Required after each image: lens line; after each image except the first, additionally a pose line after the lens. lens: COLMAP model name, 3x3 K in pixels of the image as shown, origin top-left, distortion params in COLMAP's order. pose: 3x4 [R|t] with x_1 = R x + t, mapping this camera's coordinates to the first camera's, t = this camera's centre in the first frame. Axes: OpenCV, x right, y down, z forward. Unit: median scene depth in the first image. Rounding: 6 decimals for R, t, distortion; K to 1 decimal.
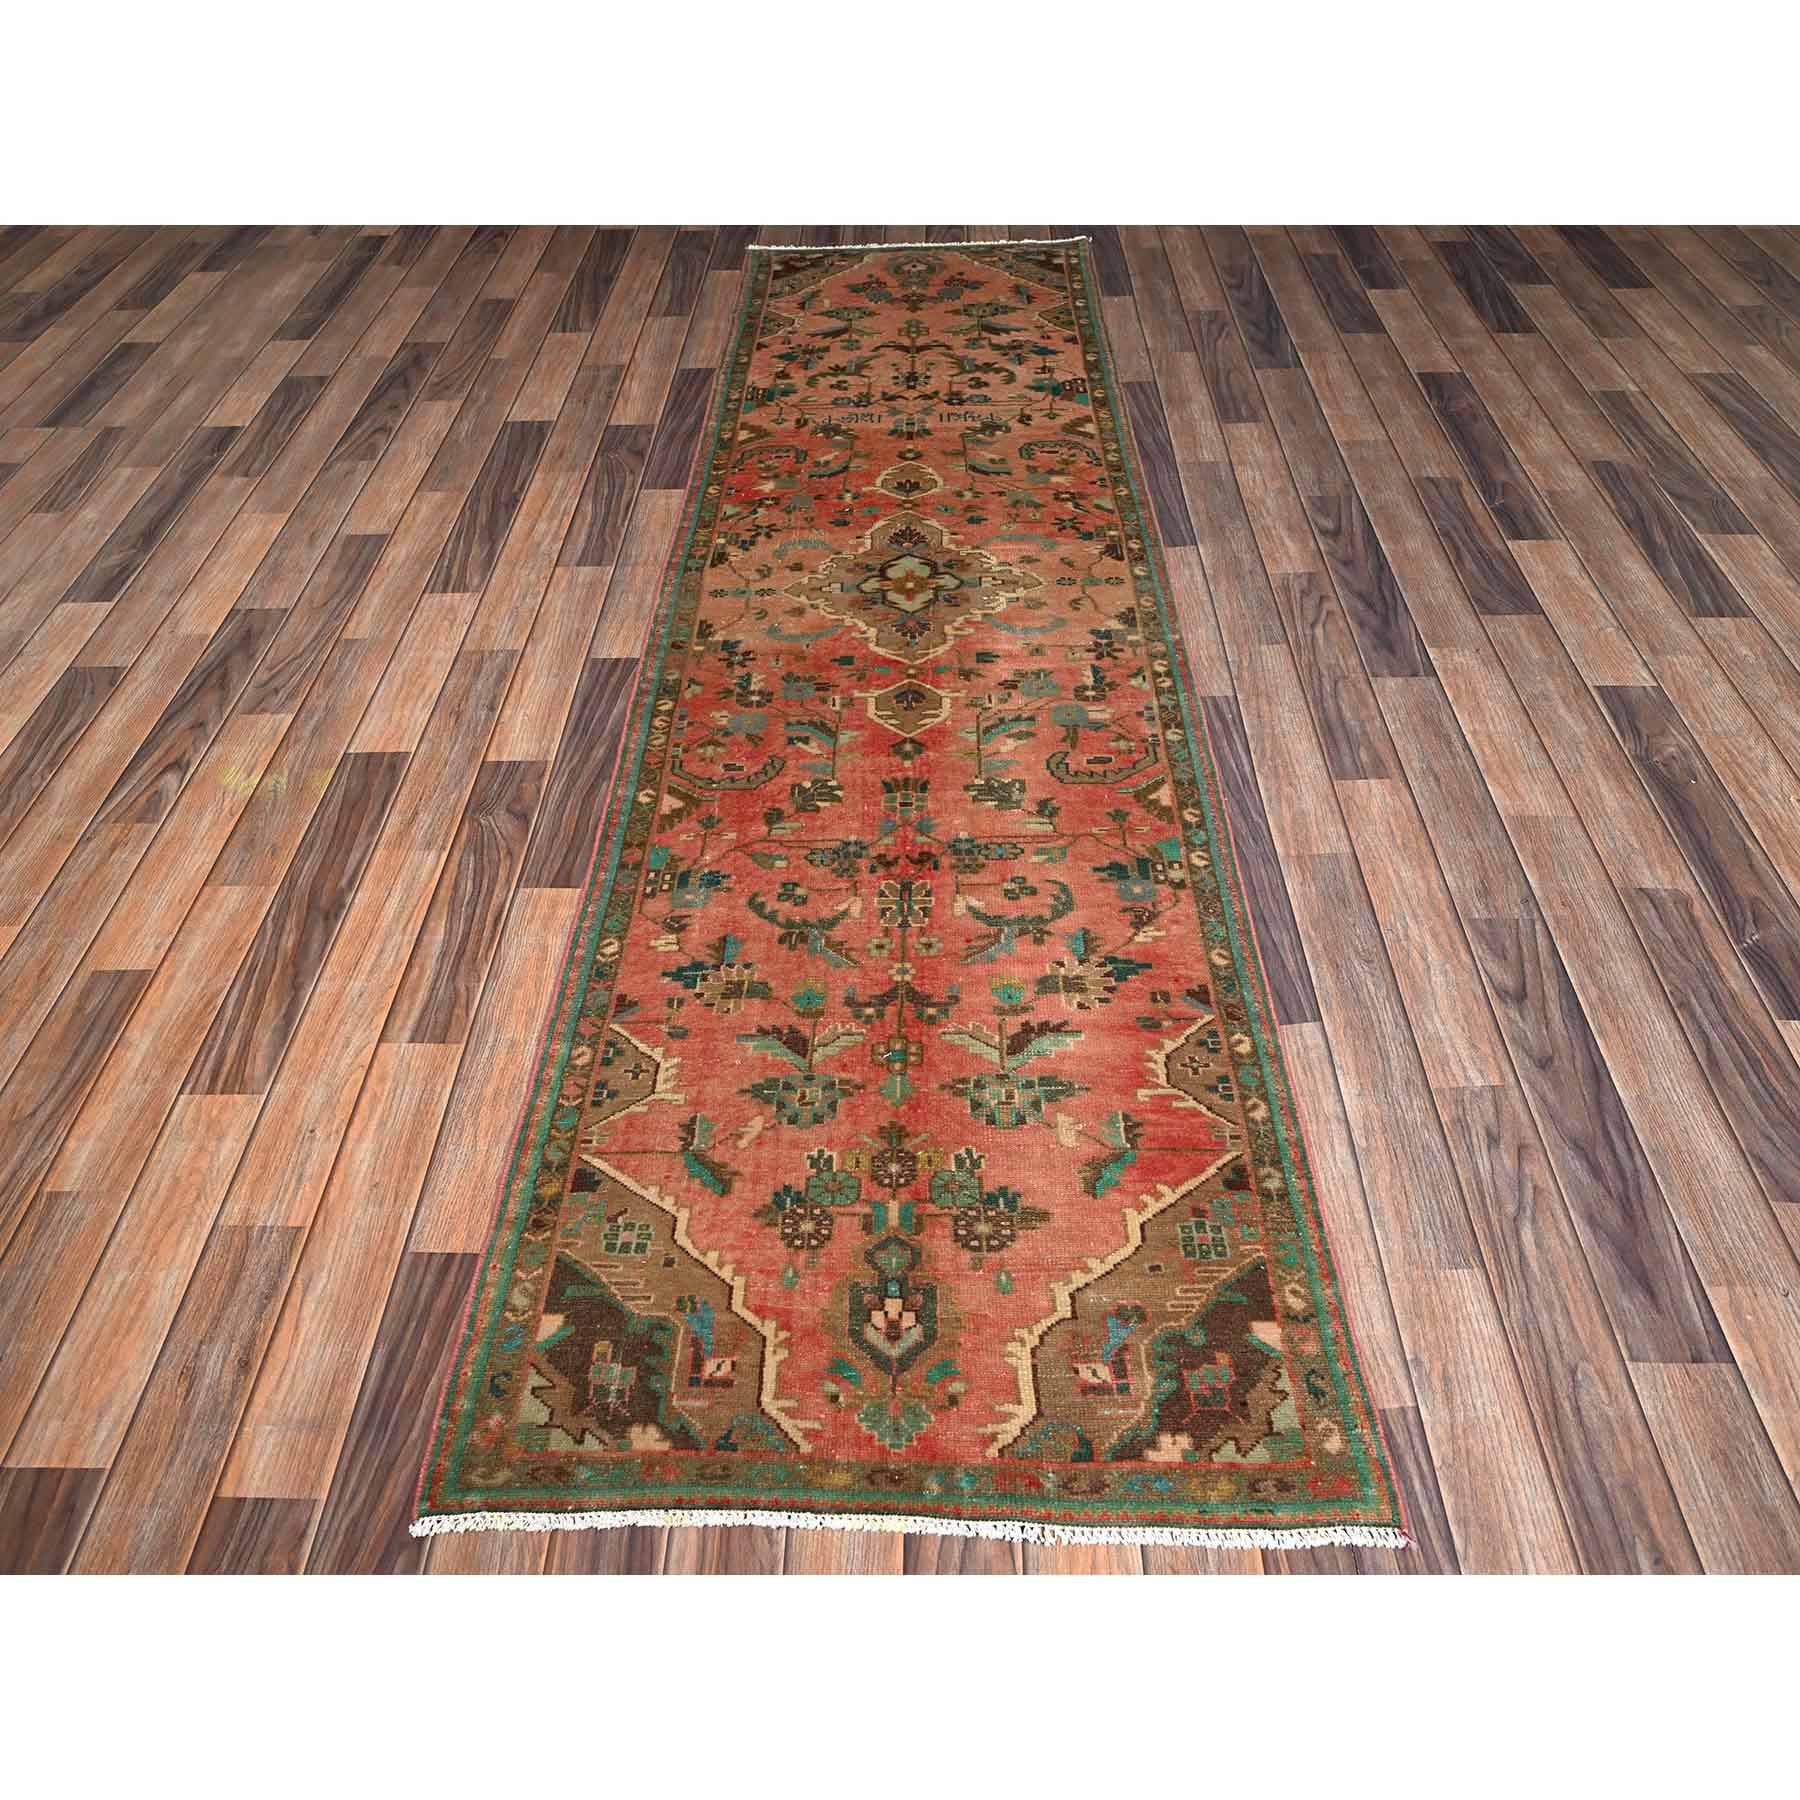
lens RADIAL K [[1521.4, 0, 907.5], [0, 1521.4, 903.8], [0, 0, 1]] dist [-0.012211, 0.002452]
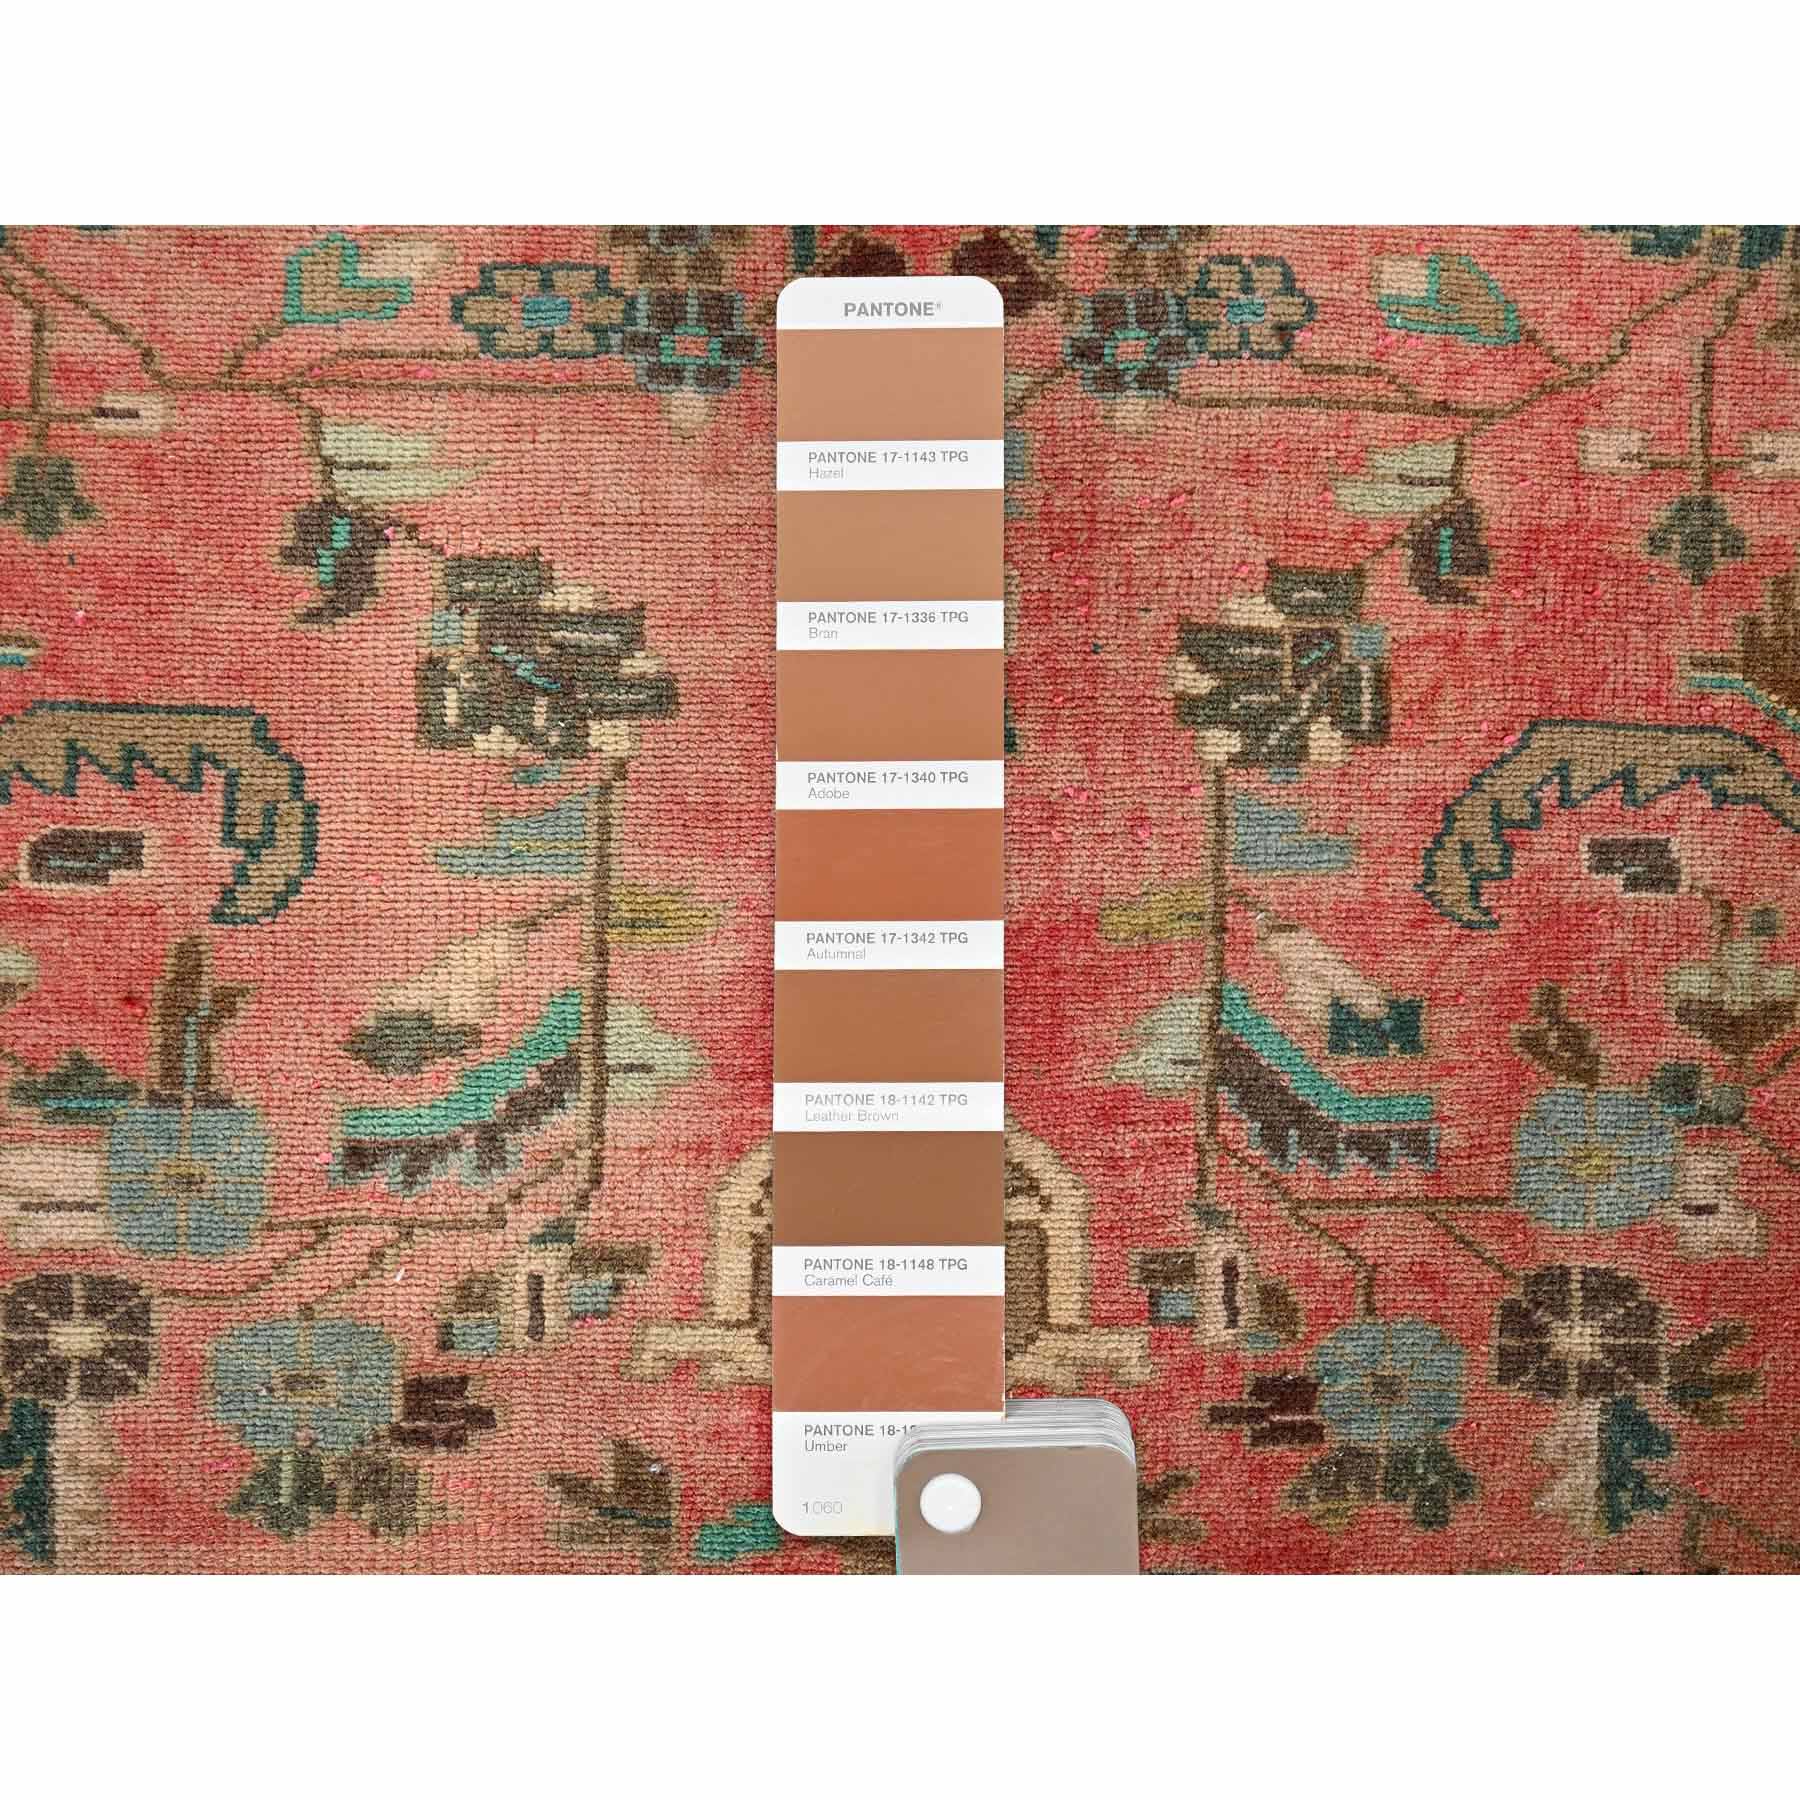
lens RADIAL K [[1521.4, 0, 899.9], [0, 1521.4, 900.0], [0, 0, 1]] dist [-0.012211, 0.002452]
pose [[-0.999866, -0.010750, -0.012381, 0.004949], [-0.001486, -0.692608, 0.721313, -0.313087], [-0.016329, 0.721234, 0.692499, 0.988005]]
